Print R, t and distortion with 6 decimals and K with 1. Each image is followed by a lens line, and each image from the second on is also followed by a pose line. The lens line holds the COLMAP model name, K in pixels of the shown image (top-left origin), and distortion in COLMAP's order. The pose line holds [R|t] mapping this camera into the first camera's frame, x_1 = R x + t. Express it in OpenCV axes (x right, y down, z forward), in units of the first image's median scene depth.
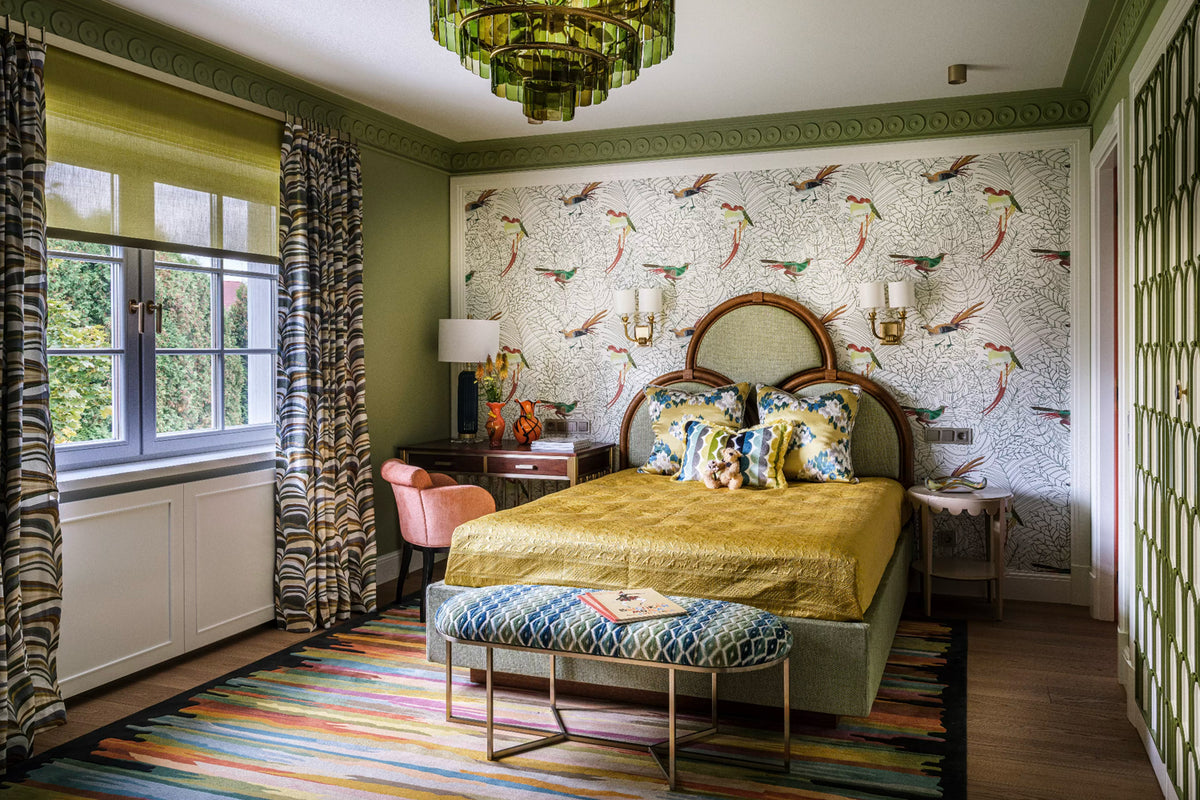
lens RADIAL K [[1736.9, 0, 604.0], [0, 1736.9, 396.8], [0, 0, 1]] dist [-0.013858, 0.000000]
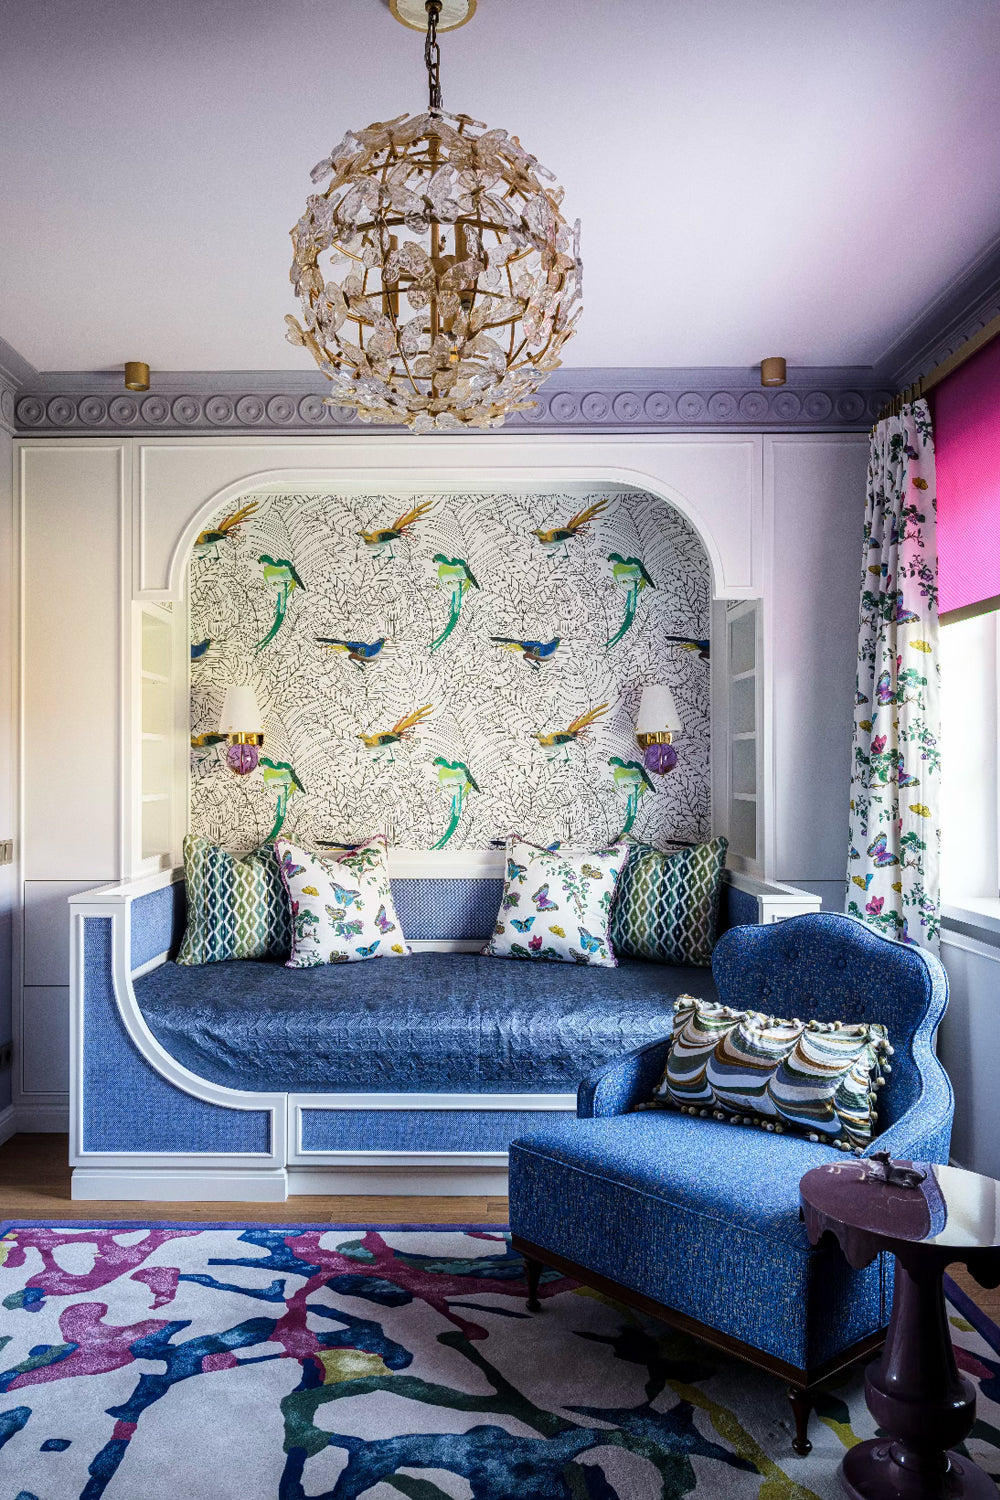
lens RADIAL K [[2171.1, 0, 499.2], [0, 2171.1, 752.1], [0, 0, 1]] dist [-0.013858, 0.000000]
pose [[0.842565, 0.005732, 0.538565, -0.333478], [0.012969, 0.999438, -0.030926, -0.004537], [-0.538439, 0.033042, 0.842016, 0.227070]]
